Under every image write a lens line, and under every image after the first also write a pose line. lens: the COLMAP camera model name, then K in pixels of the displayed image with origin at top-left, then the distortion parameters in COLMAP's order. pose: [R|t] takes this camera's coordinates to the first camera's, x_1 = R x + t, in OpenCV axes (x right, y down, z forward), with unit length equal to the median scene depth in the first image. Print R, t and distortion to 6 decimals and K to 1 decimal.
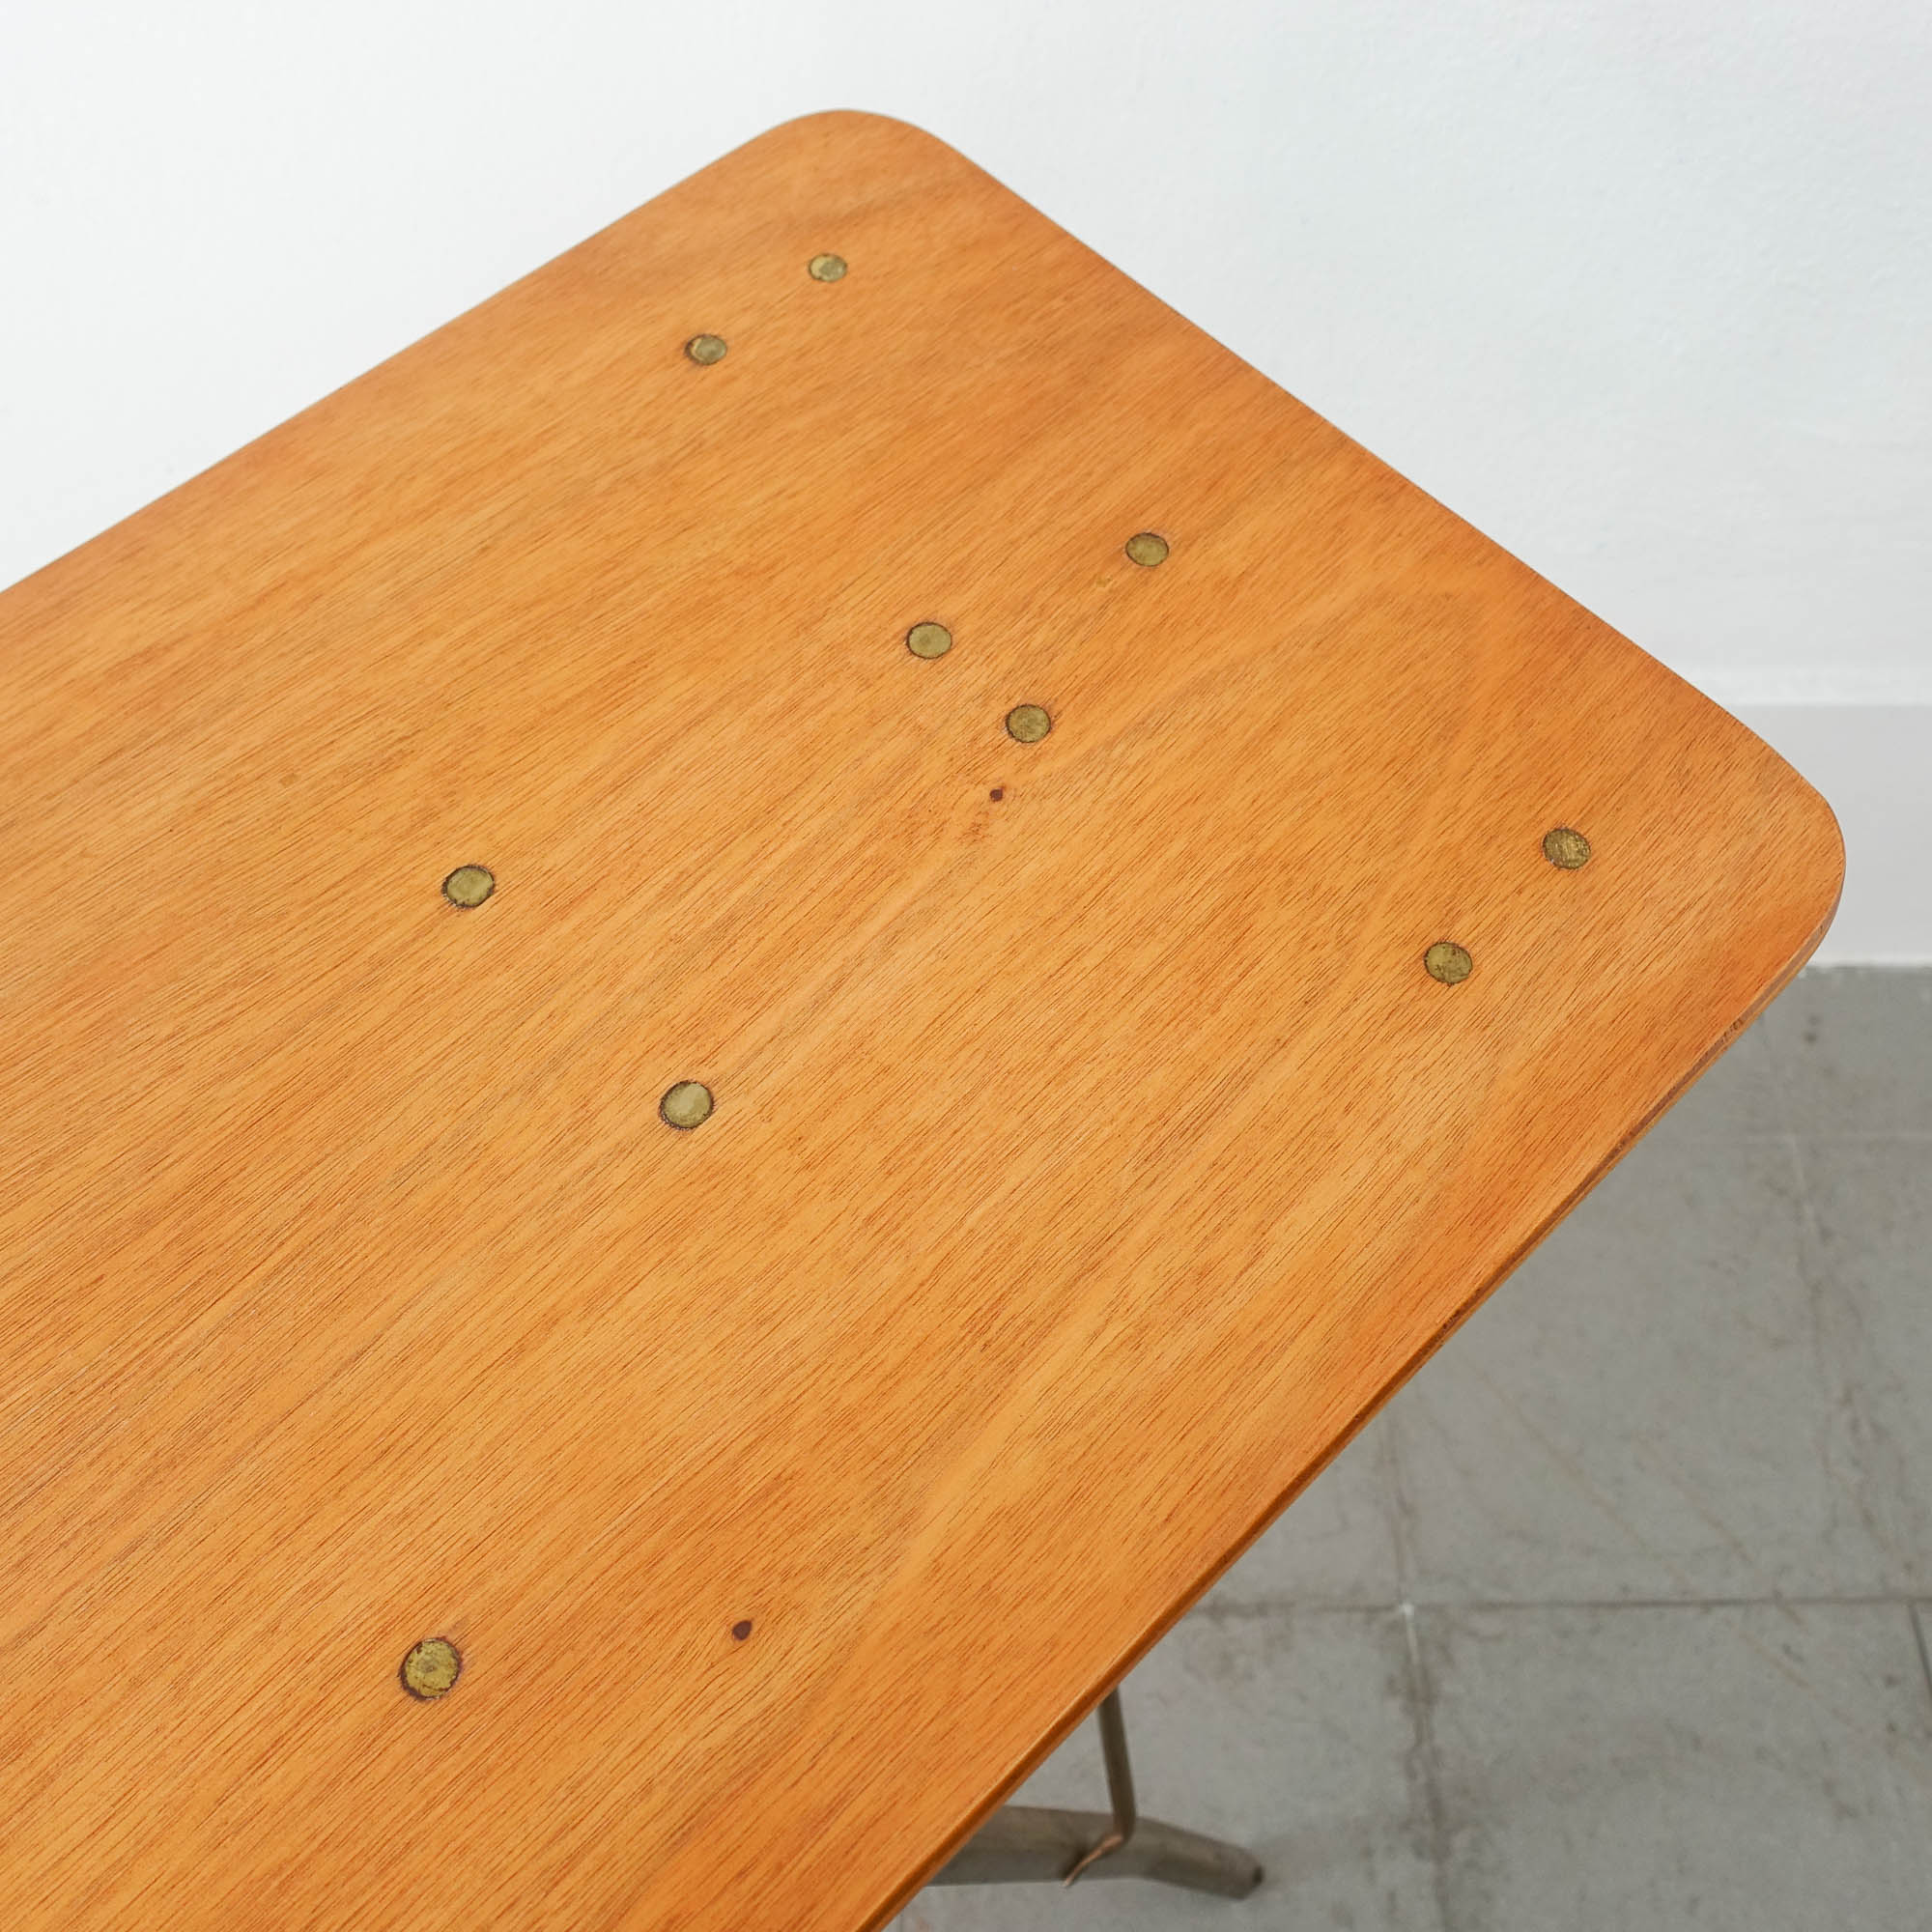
lens RADIAL K [[2005.2, 0, 960.8], [0, 2005.2, 965.1], [0, 0, 1]] dist [0.001376, 0.000000]
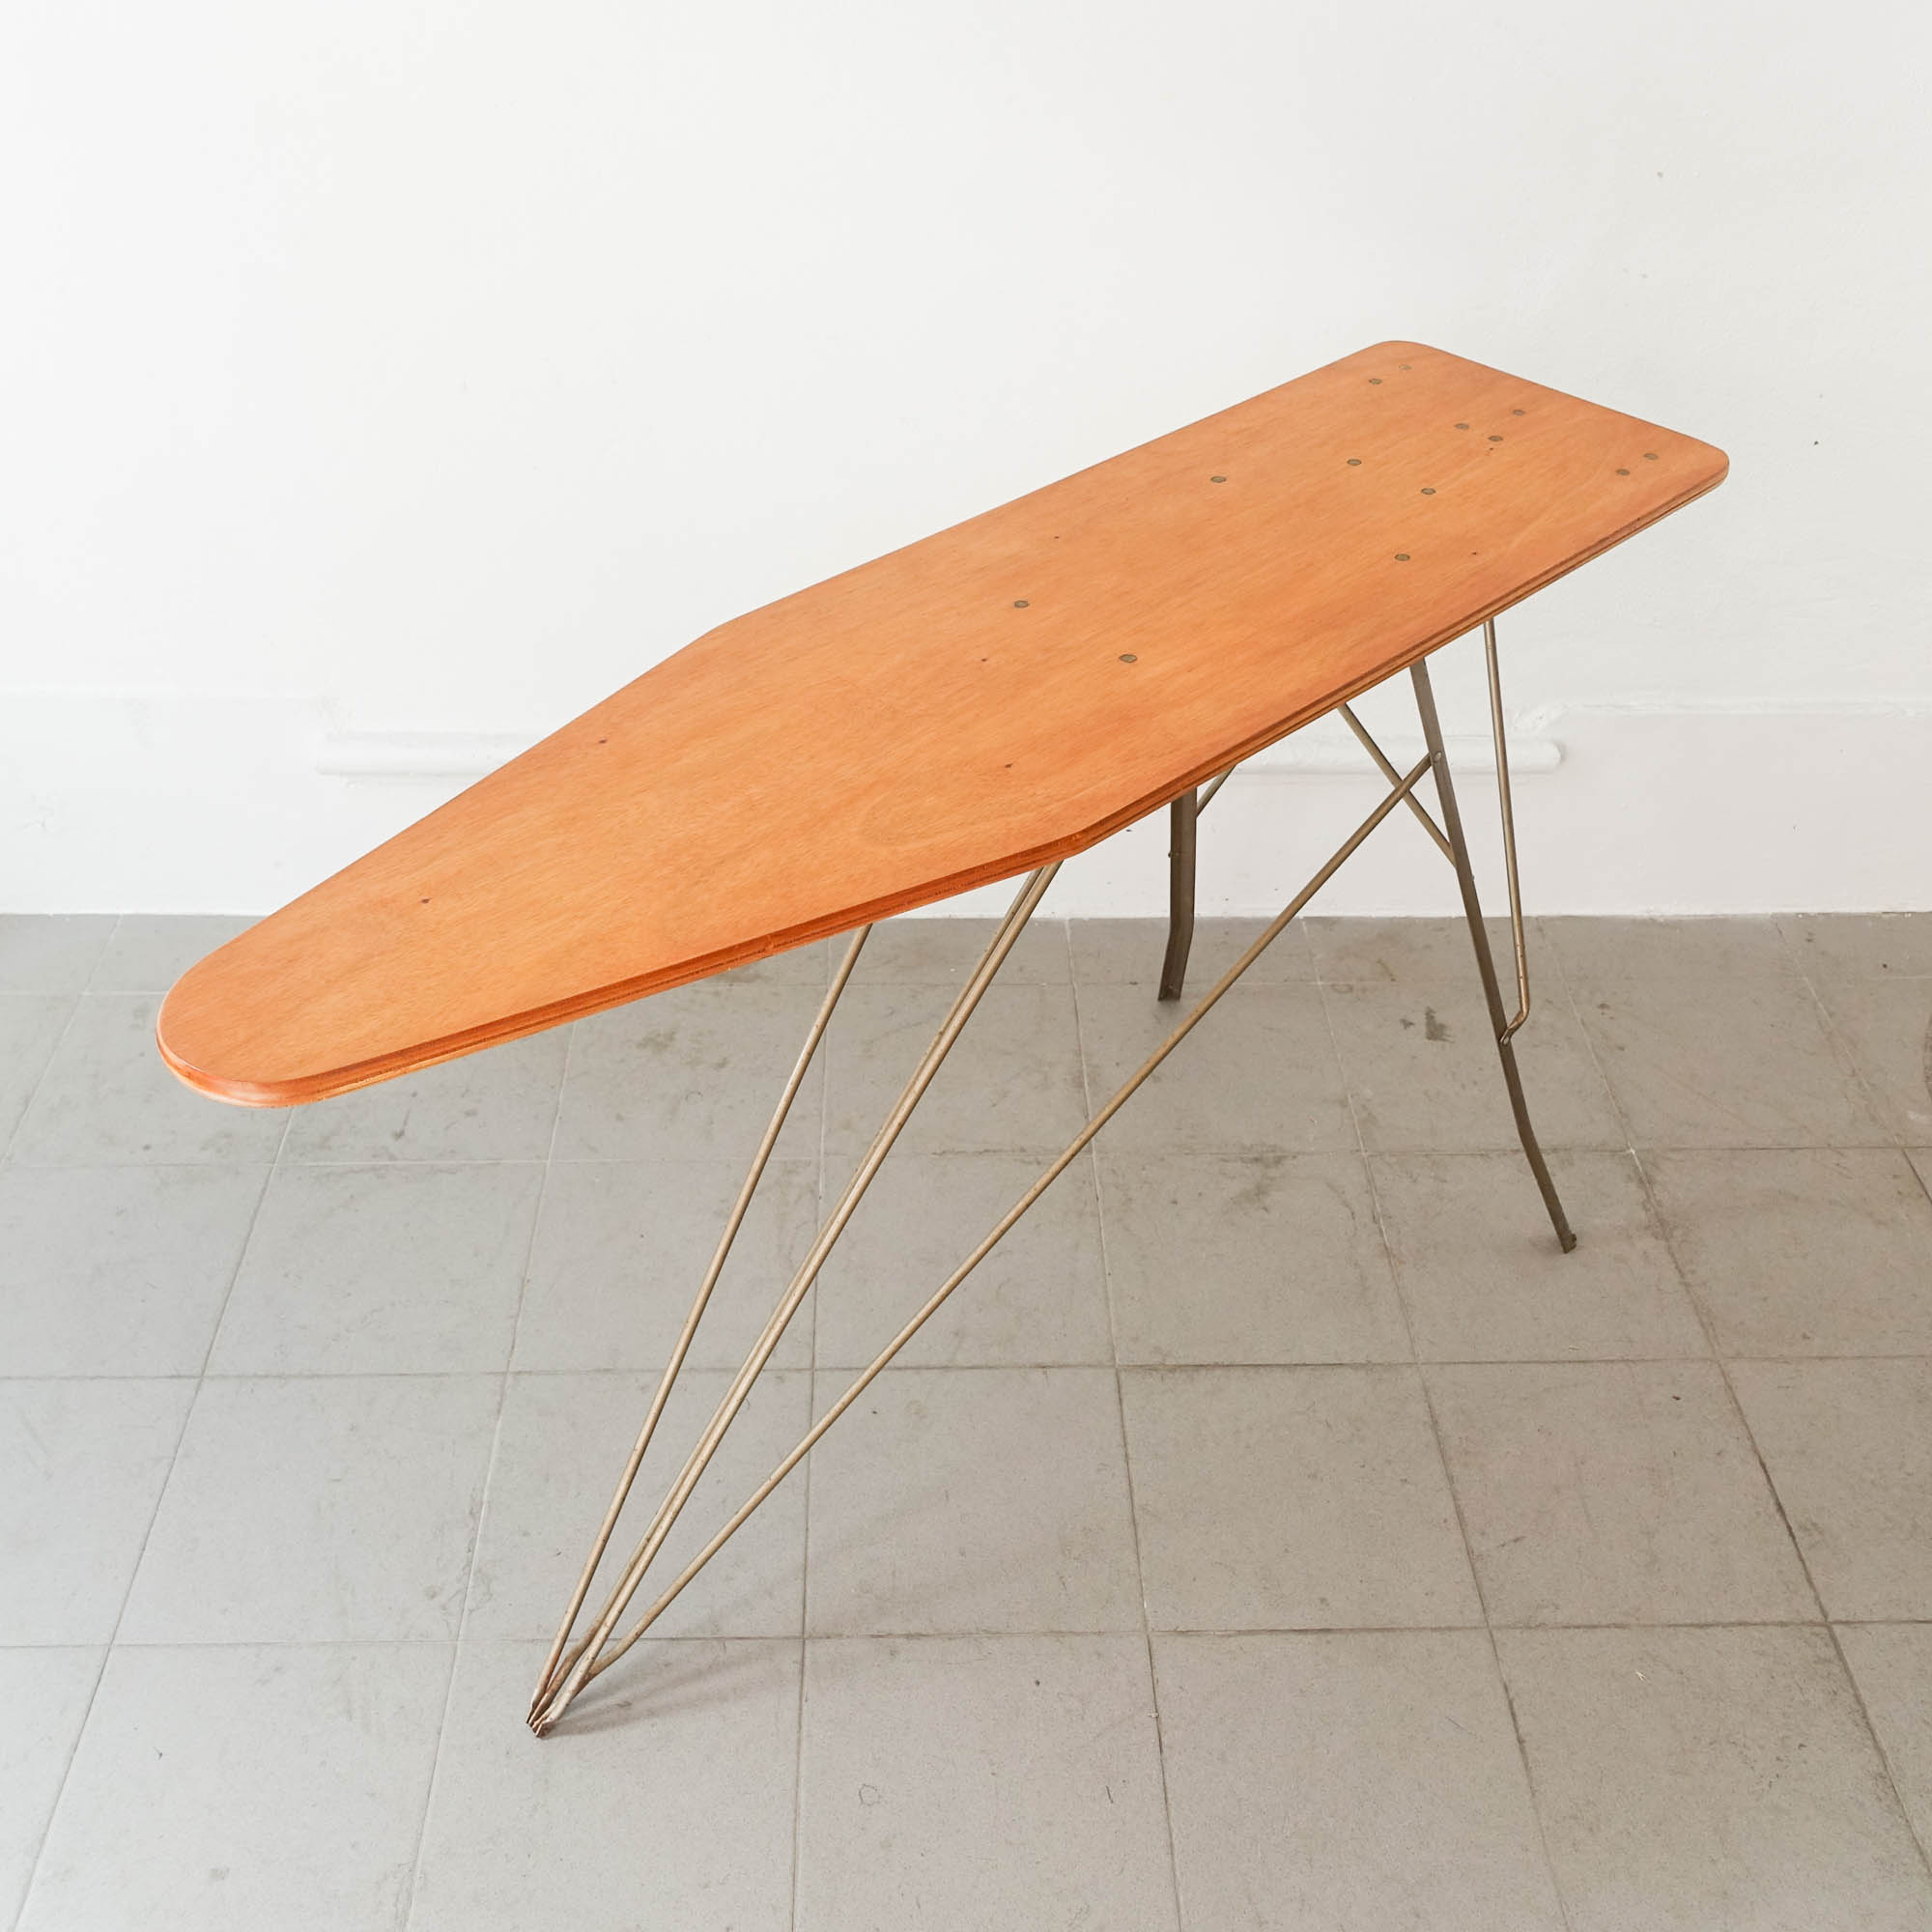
lens RADIAL K [[2212.4, 0, 976.9], [0, 2212.4, 1027.0], [0, 0, 1]] dist [0.007062, 0.000000]
pose [[0.999776, -0.020178, 0.006444, -0.948413], [0.021094, 0.920781, -0.389508, 2.389941], [0.001926, 0.389557, 0.921000, -2.250455]]
